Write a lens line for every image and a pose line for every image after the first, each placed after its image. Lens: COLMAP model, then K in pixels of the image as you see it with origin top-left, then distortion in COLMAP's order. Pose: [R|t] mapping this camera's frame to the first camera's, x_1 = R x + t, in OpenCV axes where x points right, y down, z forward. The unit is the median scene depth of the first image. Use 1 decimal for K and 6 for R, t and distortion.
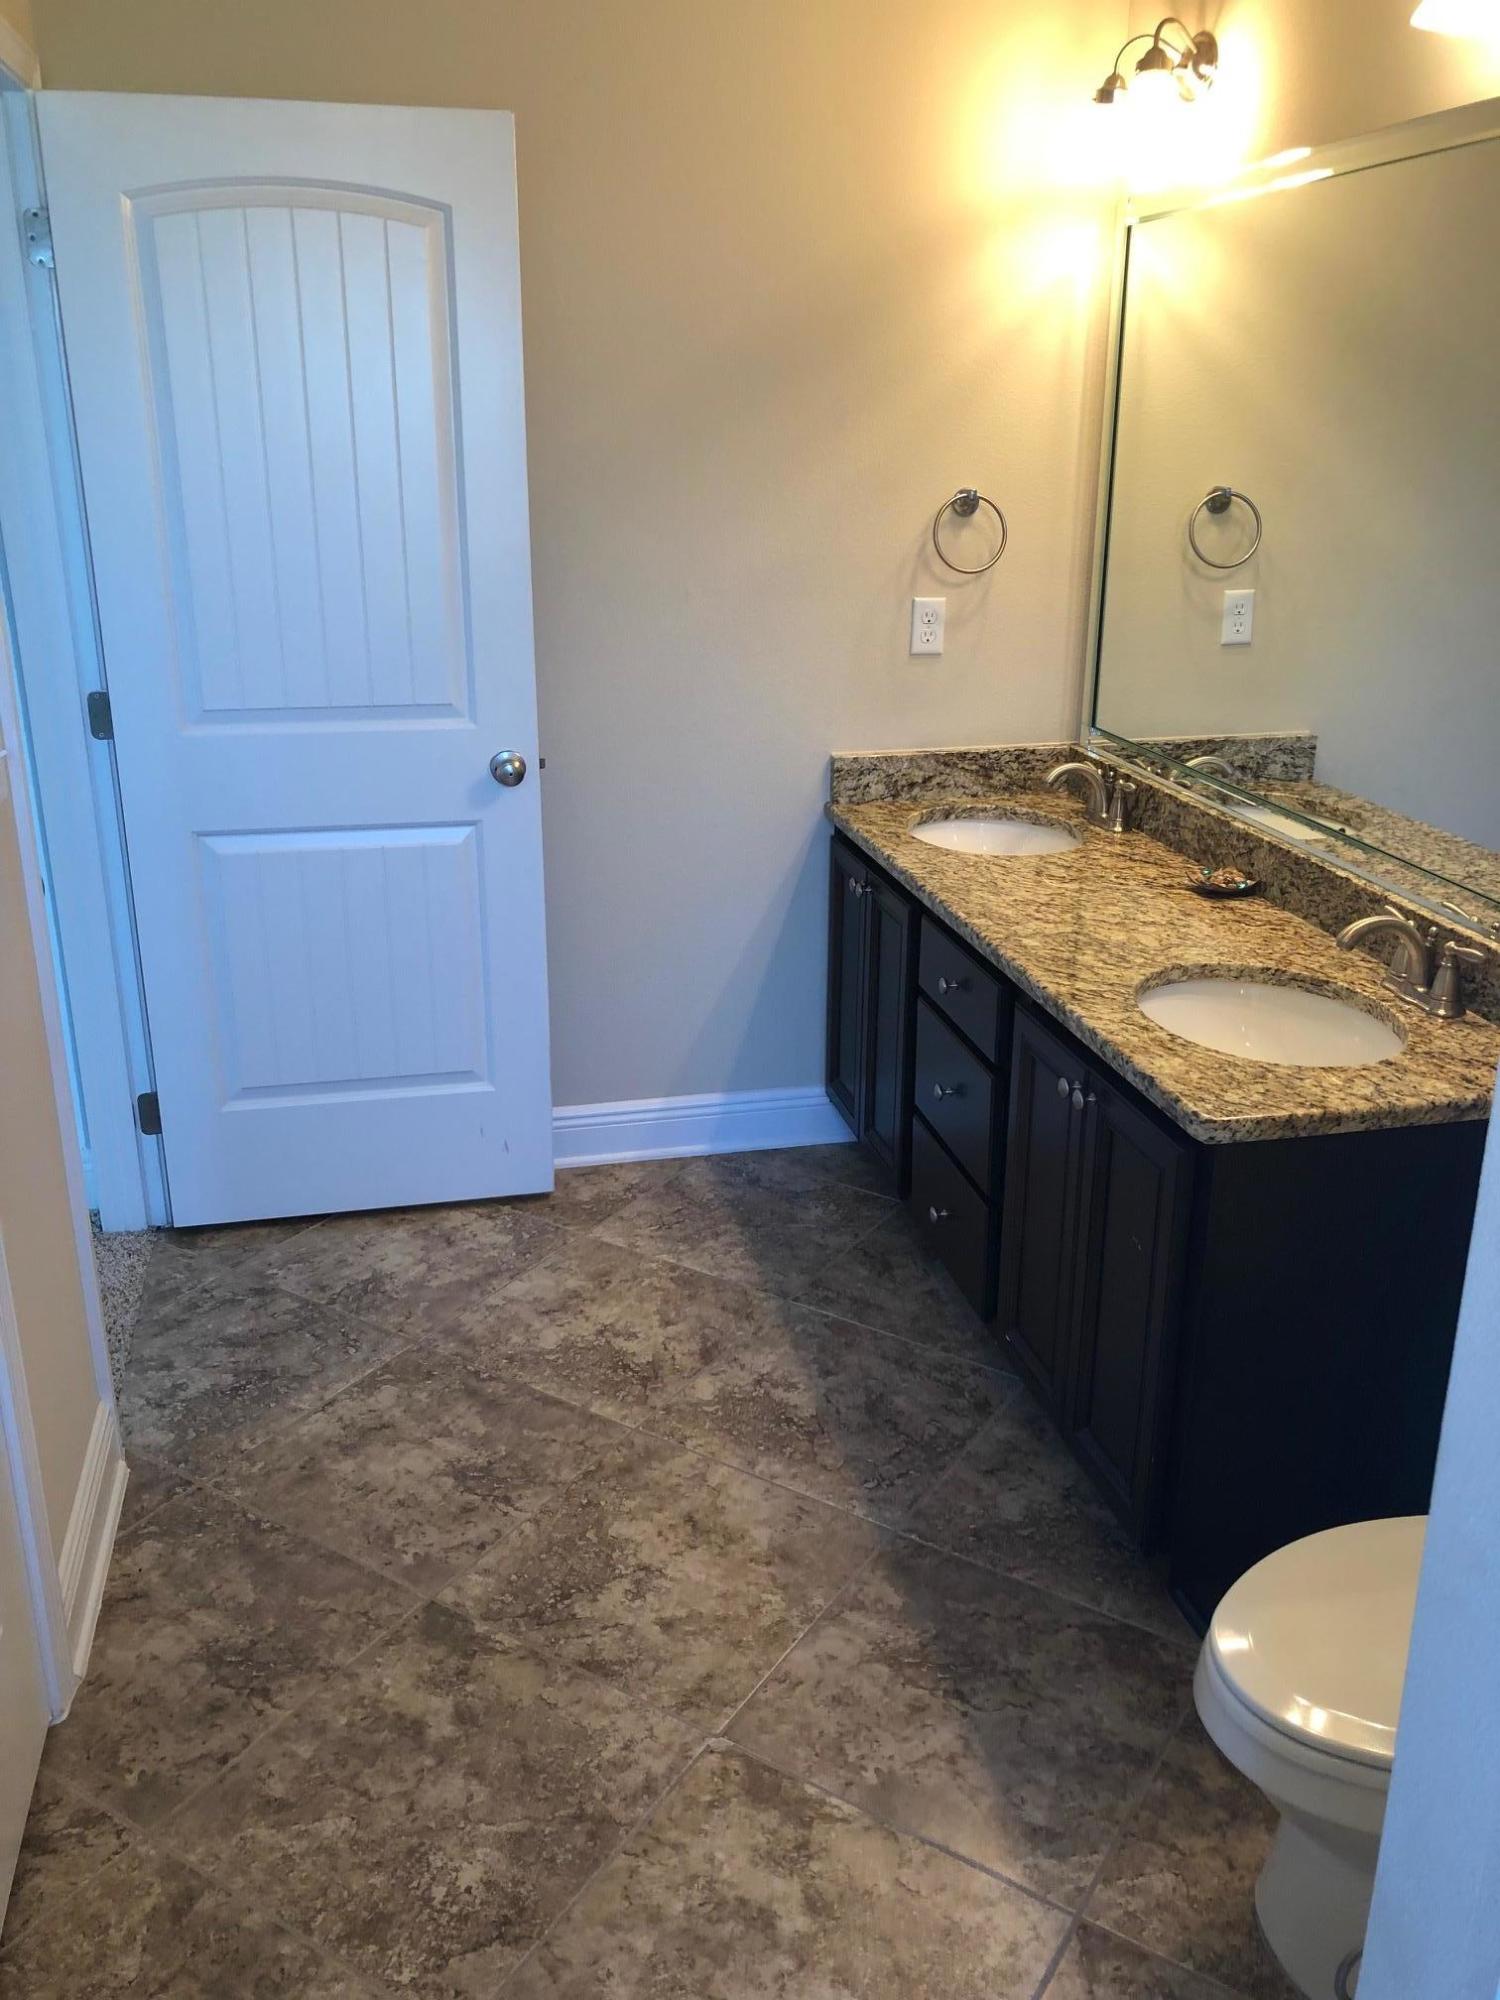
lens RADIAL K [[1673.1, 0, 751.7], [0, 1673.1, 999.0], [0, 0, 1]] dist [0.016870, -0.013562]
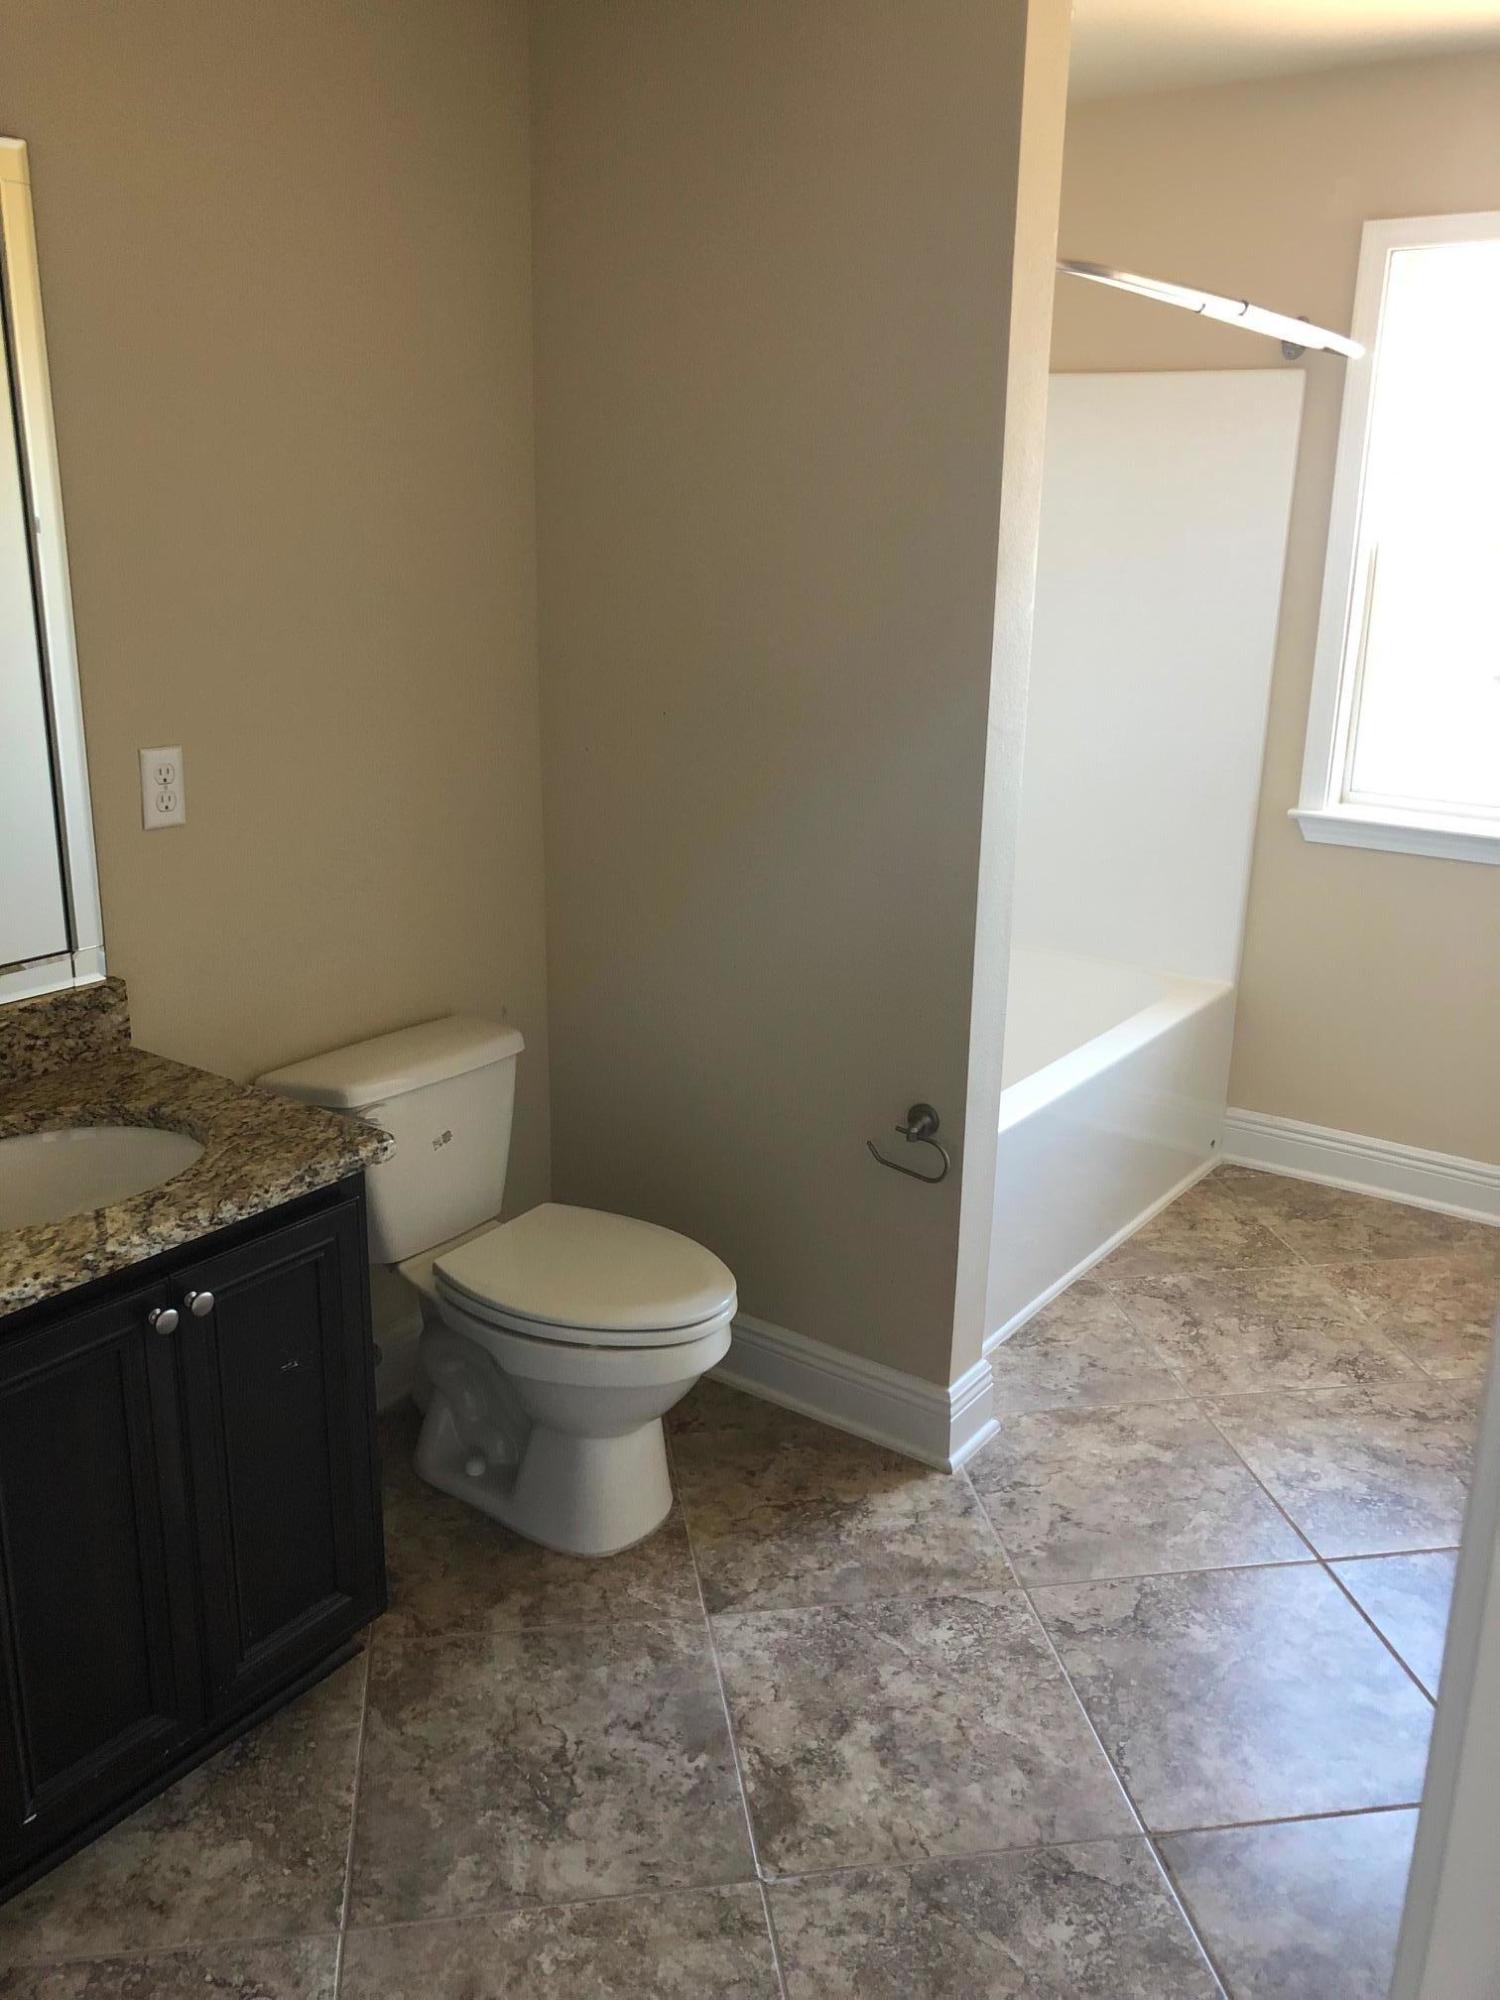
lens RADIAL K [[1673.1, 0, 750.5], [0, 1673.1, 999.1], [0, 0, 1]] dist [0.016870, -0.013562]
pose [[-0.678717, -0.229059, 0.697764, -0.602044], [0.216928, 0.845190, 0.488462, -0.469701], [-0.701630, 0.482893, -0.523956, 1.356584]]
